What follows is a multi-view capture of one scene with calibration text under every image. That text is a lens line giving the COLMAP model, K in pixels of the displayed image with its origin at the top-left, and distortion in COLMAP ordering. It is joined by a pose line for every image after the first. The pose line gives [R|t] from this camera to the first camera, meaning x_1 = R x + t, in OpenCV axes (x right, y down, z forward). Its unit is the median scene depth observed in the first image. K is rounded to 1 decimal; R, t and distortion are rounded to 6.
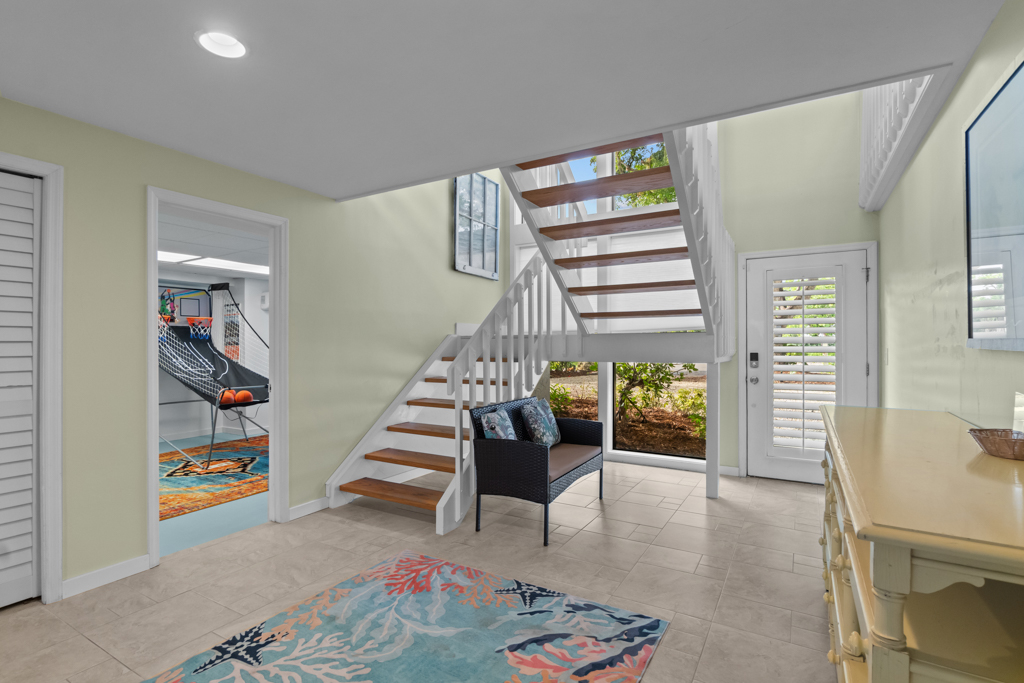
lens RADIAL K [[553.1, 0, 489.9], [0, 553.1, 339.6], [0, 0, 1]] dist [0.002728, 0.000564]
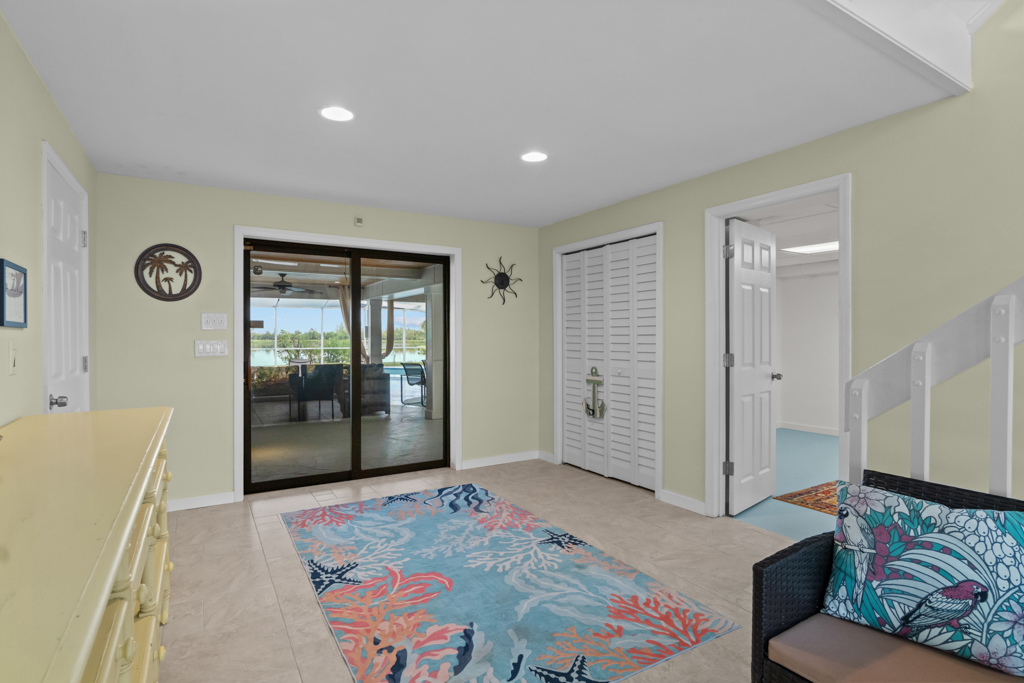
lens RADIAL K [[553.1, 0, 489.9], [0, 553.1, 339.6], [0, 0, 1]] dist [0.002728, 0.000564]
pose [[-0.533828, 0.002678, -0.845589, 0.863482], [0.006076, 0.999981, -0.000669, 0.015788], [0.845571, -0.005495, -0.533834, 1.542312]]
